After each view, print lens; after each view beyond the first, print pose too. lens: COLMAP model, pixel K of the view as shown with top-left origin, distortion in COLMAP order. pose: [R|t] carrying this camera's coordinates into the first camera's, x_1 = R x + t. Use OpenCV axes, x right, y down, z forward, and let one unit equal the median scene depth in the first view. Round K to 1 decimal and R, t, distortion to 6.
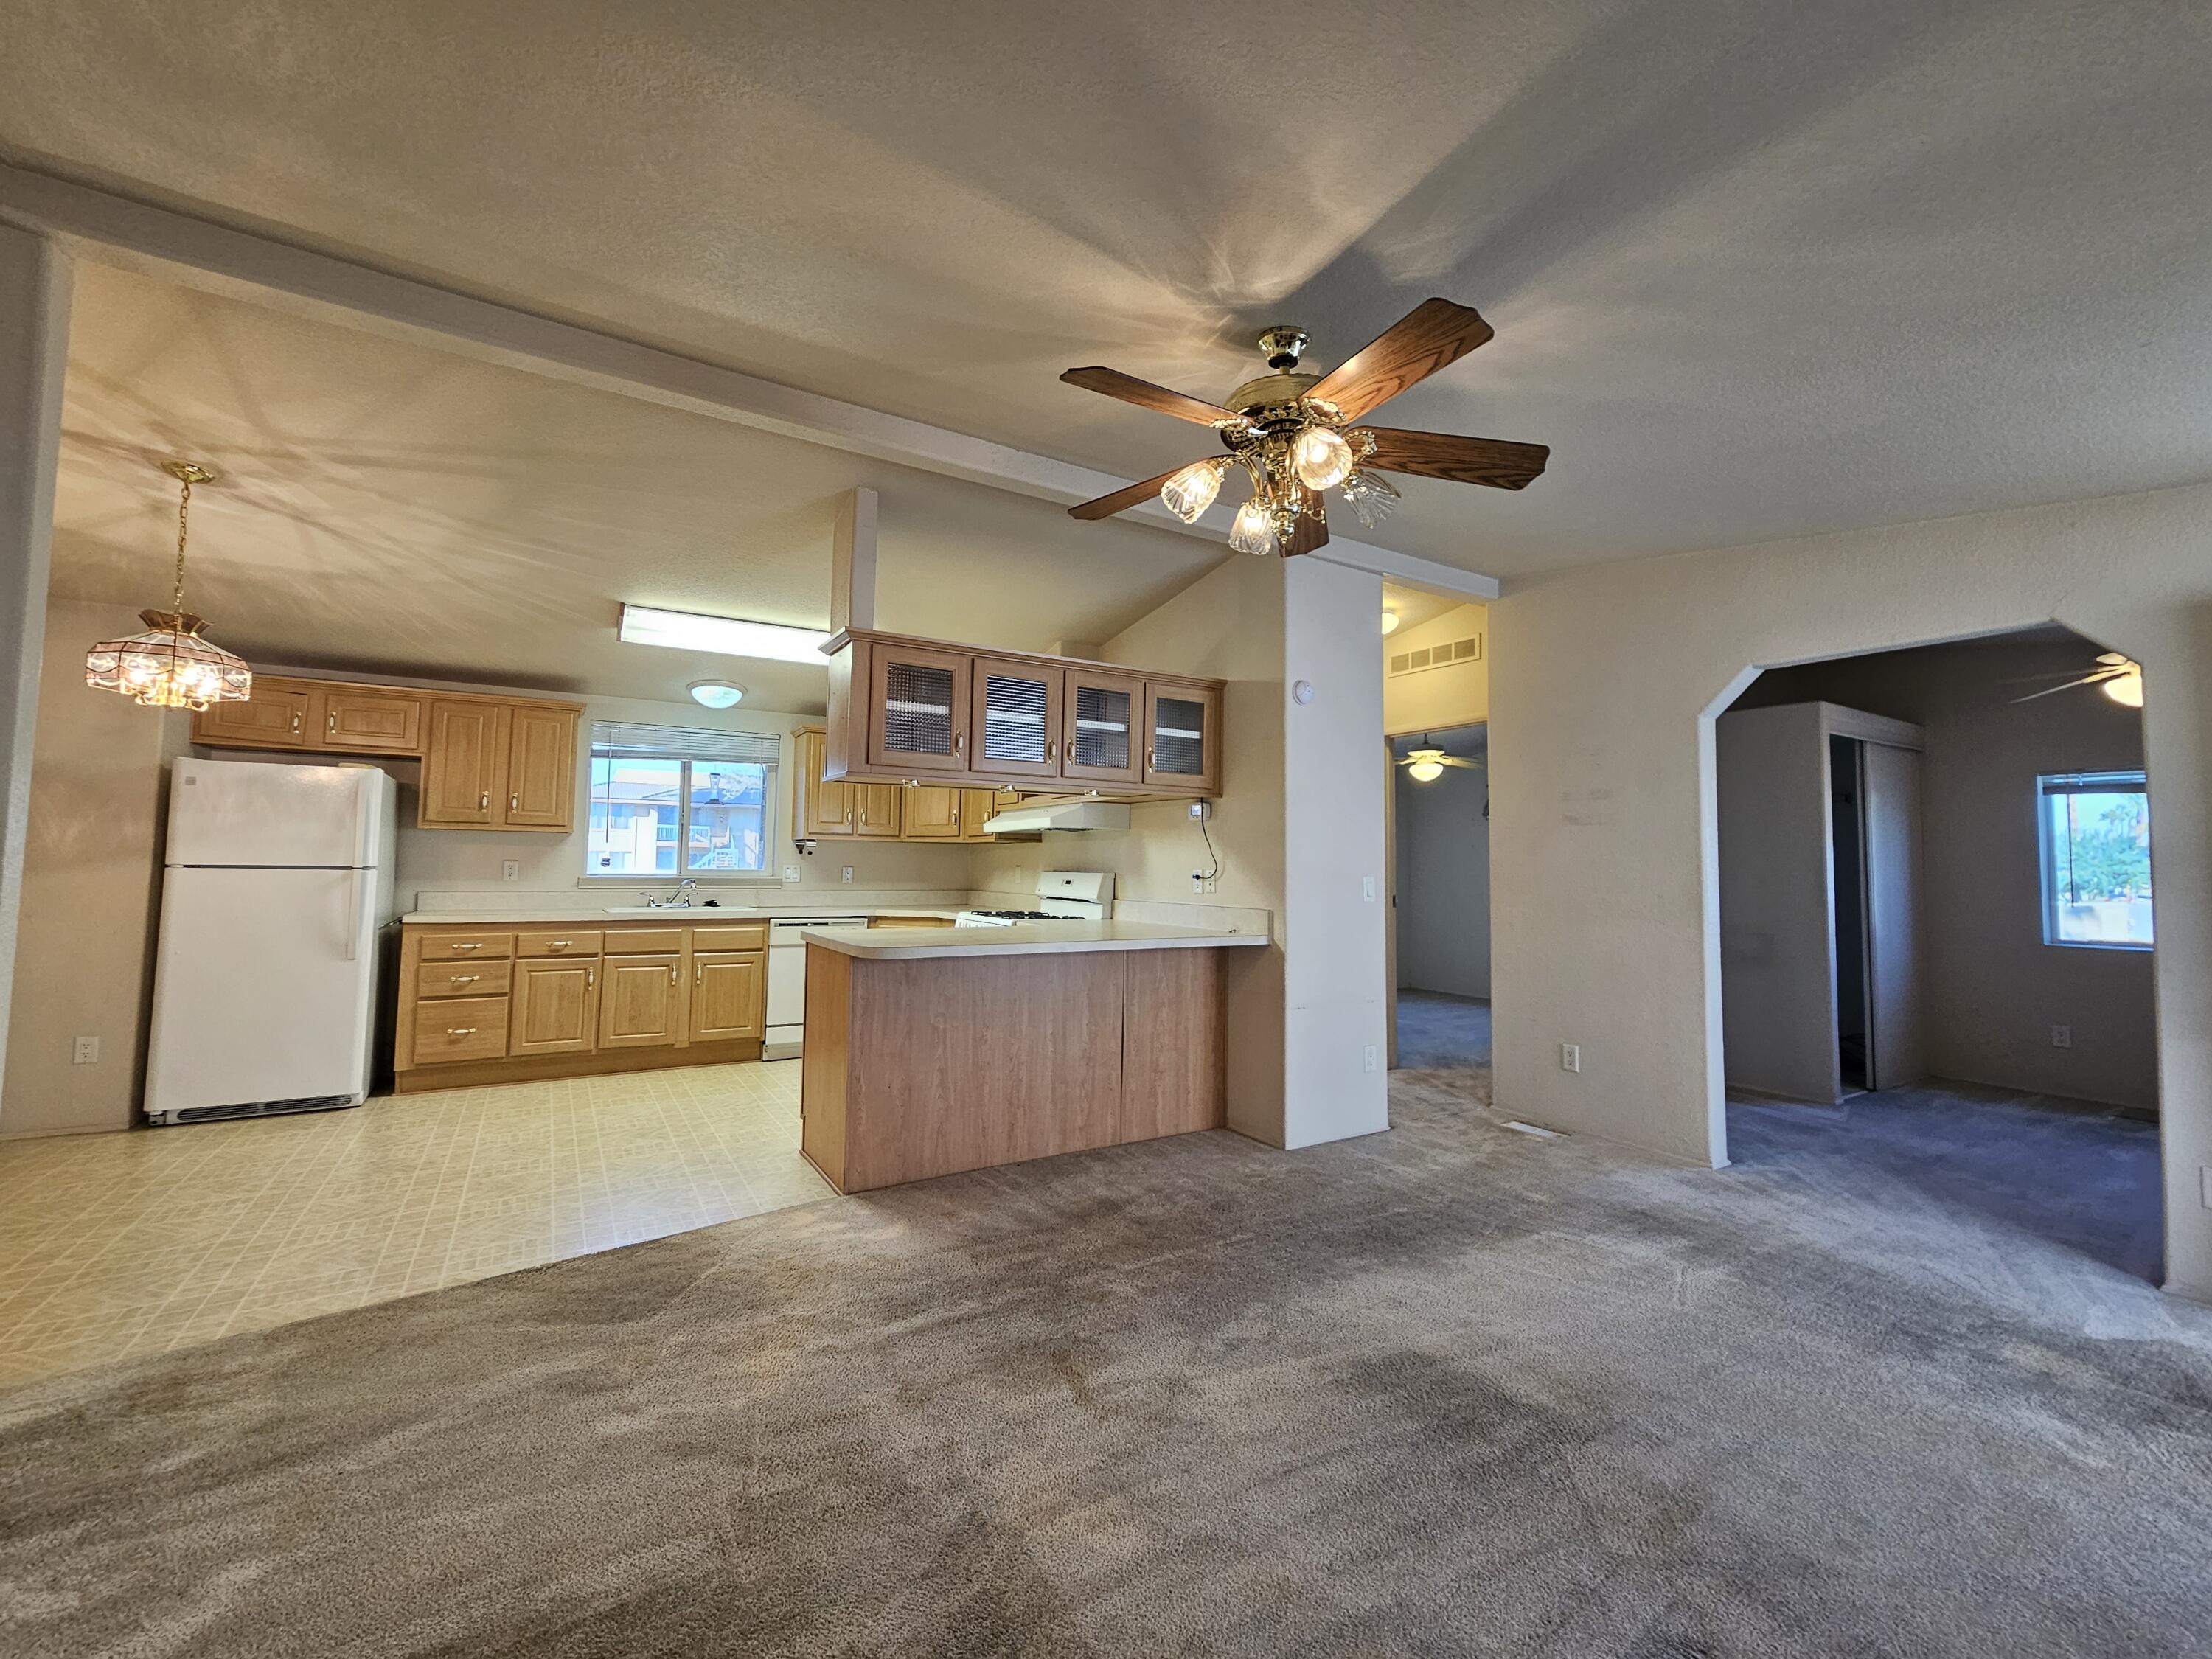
lens RADIAL K [[912.1, 0, 1097.5], [0, 912.1, 815.3], [0, 0, 1]] dist [0.001826, -0.000074]
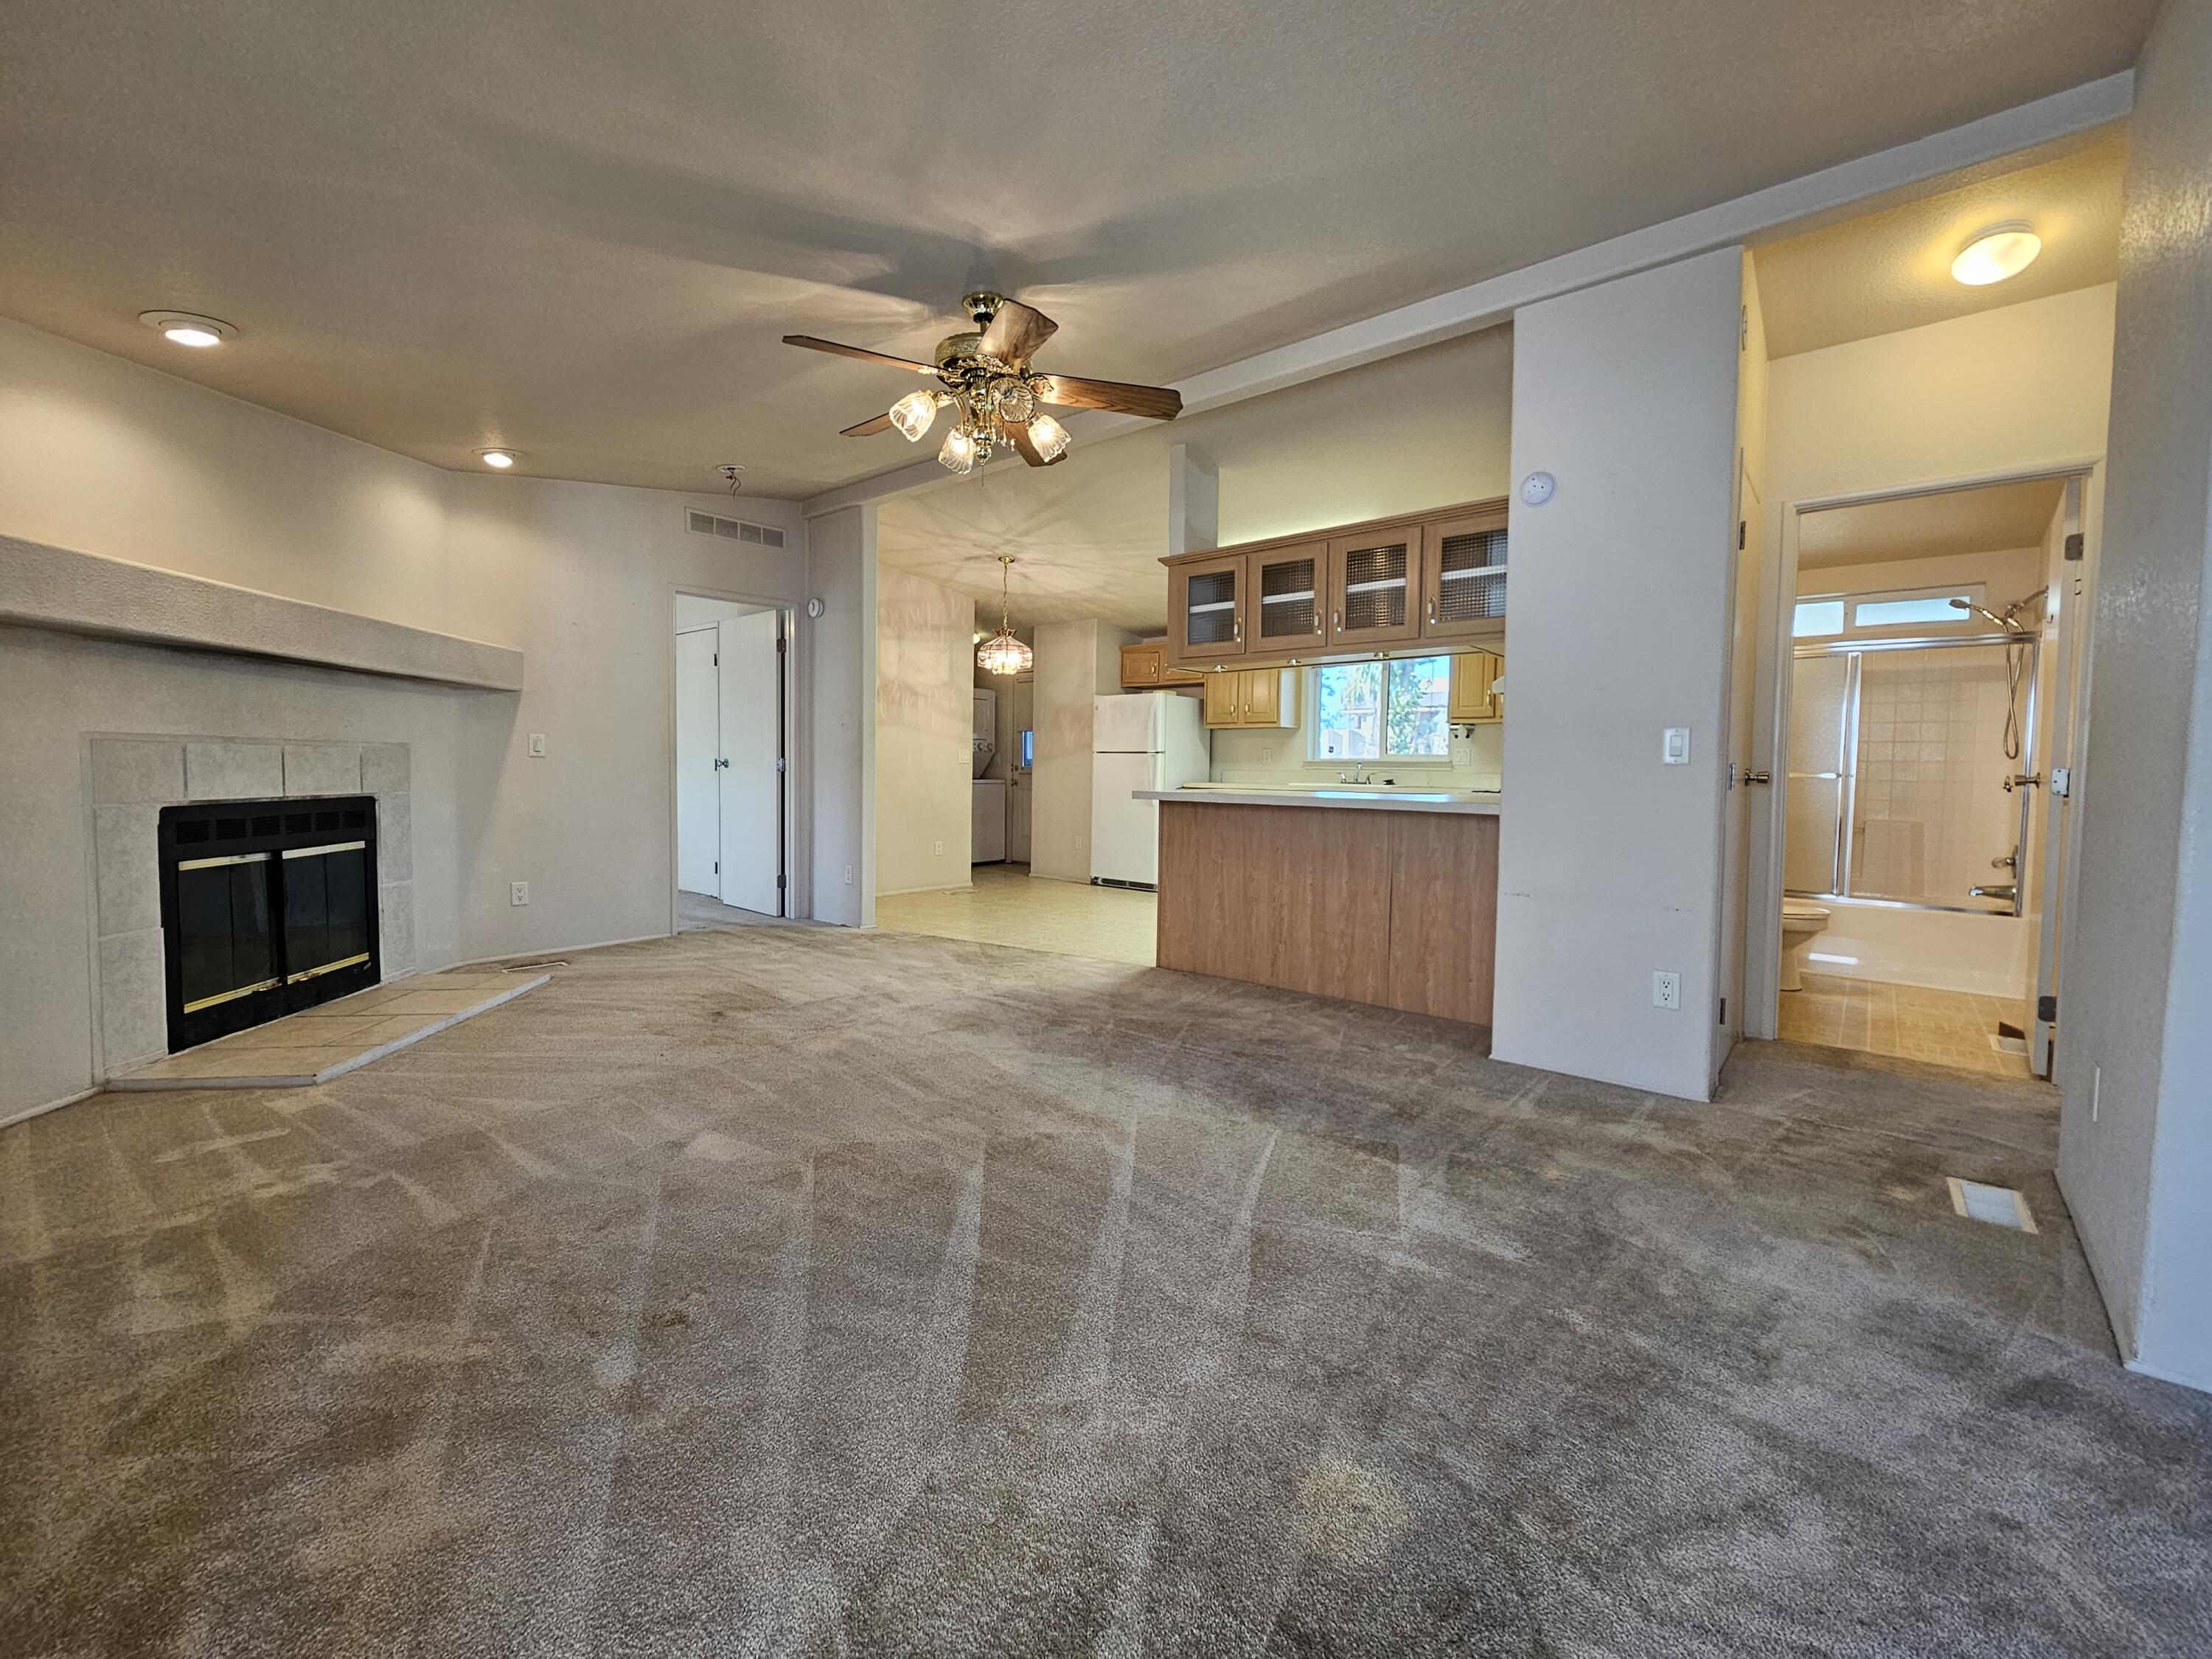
lens RADIAL K [[912.1, 0, 1097.5], [0, 912.1, 815.3], [0, 0, 1]] dist [0.001826, -0.000074]
pose [[0.318815, 0.041223, -0.946920, 0.914692], [0.048081, 0.997064, 0.059595, 0.081103], [0.946597, -0.064529, 0.315897, 0.426314]]
